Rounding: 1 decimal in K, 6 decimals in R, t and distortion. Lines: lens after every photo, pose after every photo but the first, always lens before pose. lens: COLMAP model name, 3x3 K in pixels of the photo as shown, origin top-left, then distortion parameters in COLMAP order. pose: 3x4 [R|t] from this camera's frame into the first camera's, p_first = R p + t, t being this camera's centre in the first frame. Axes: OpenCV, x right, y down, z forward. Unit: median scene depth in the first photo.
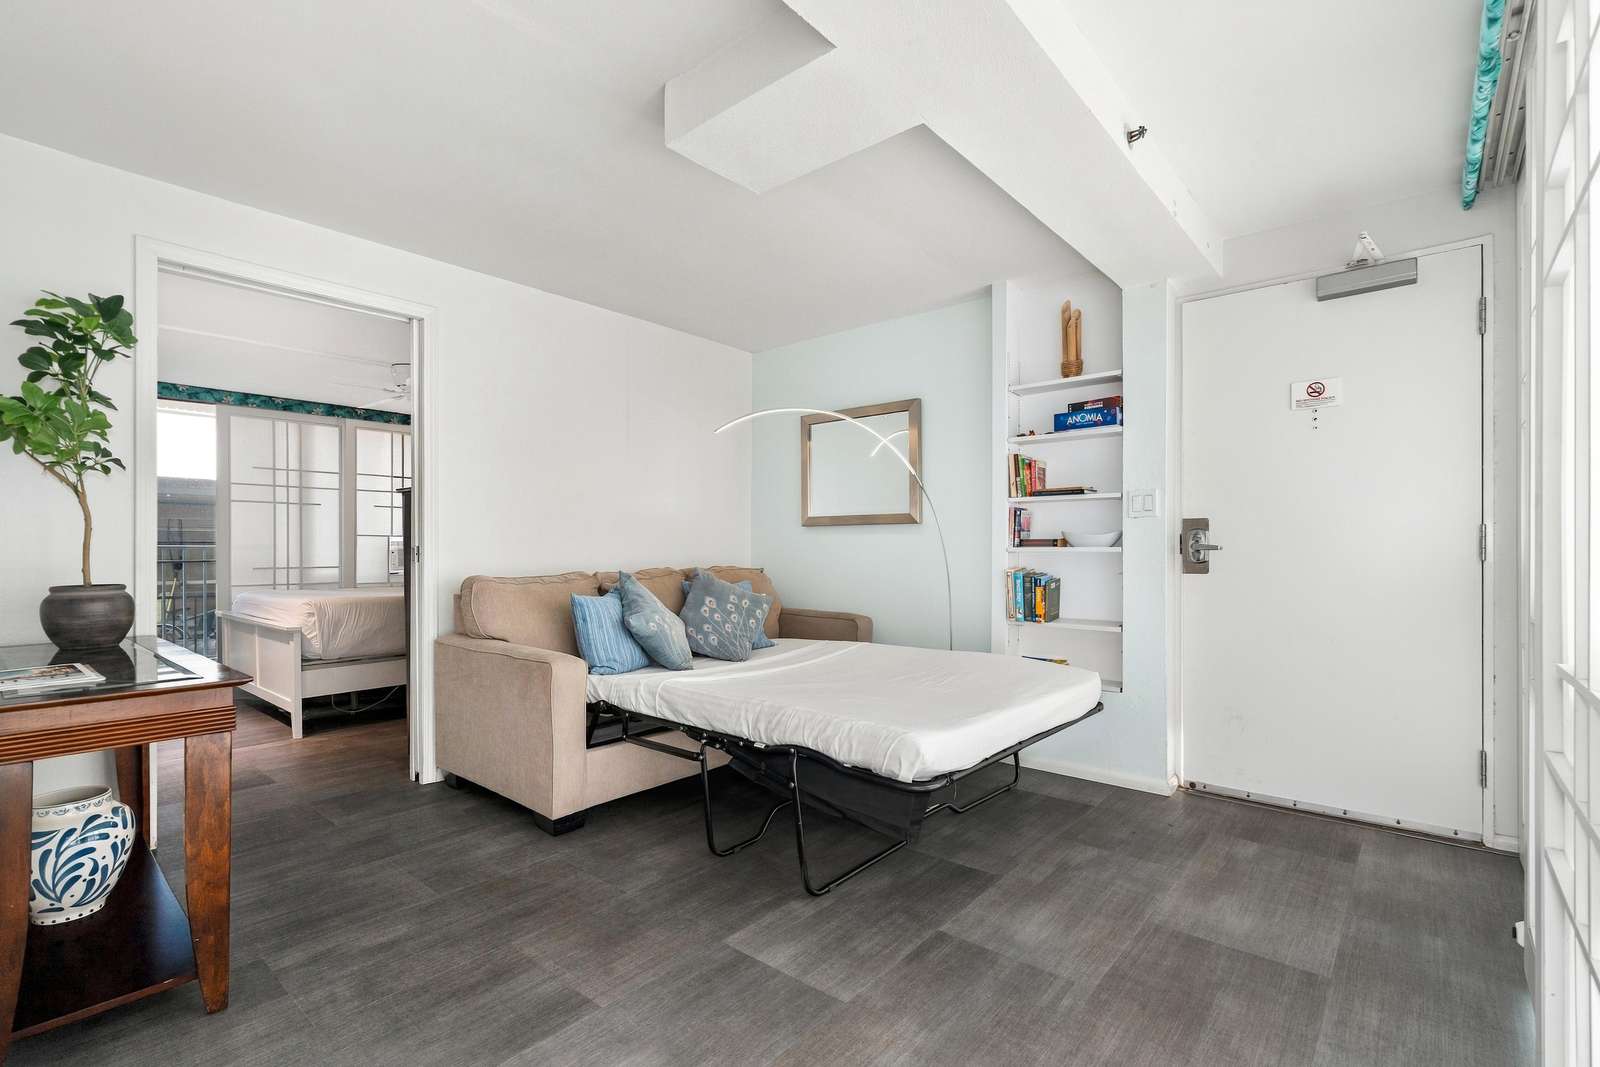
lens RADIAL K [[733.0, 0, 771.0], [0, 733.0, 554.0], [0, 0, 1]] dist [-0.011484, -0.000061]
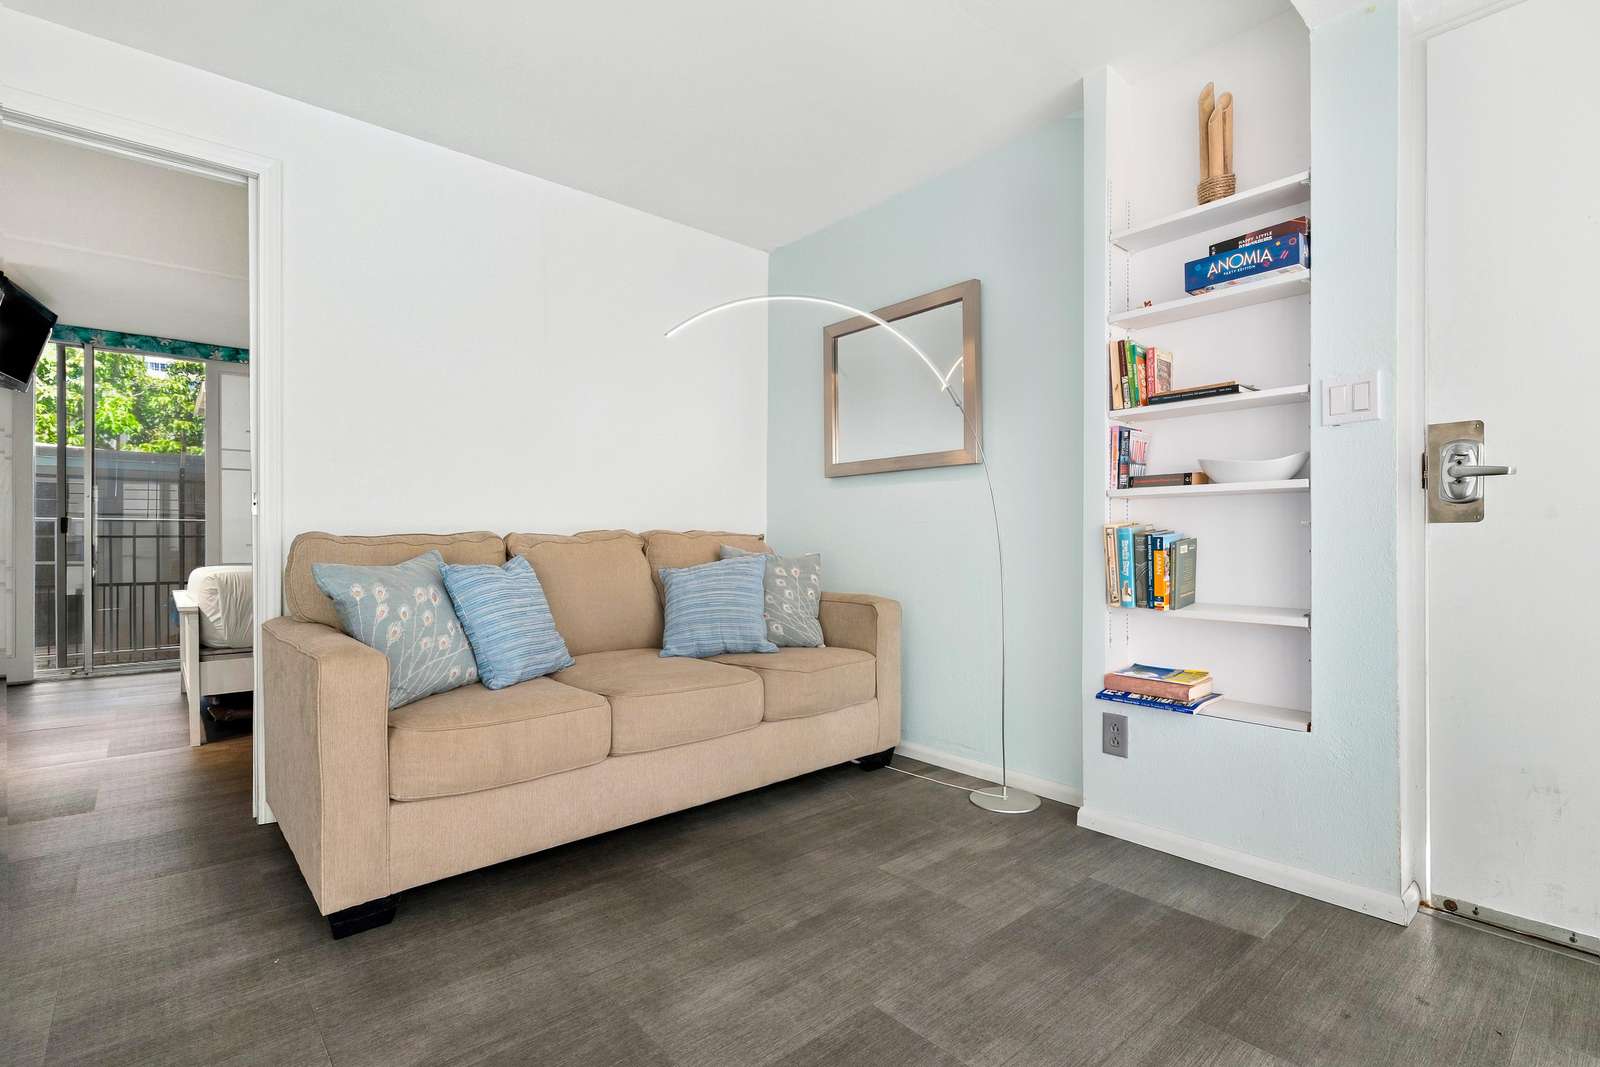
lens RADIAL K [[748.0, 0, 798.3], [0, 748.0, 540.8], [0, 0, 1]] dist [-0.001134, -0.000194]
pose [[0.992716, 0.001840, -0.120464, 0.145321], [-0.002980, 0.999952, -0.009284, 0.044315], [0.120441, 0.009575, 0.992674, 0.352308]]
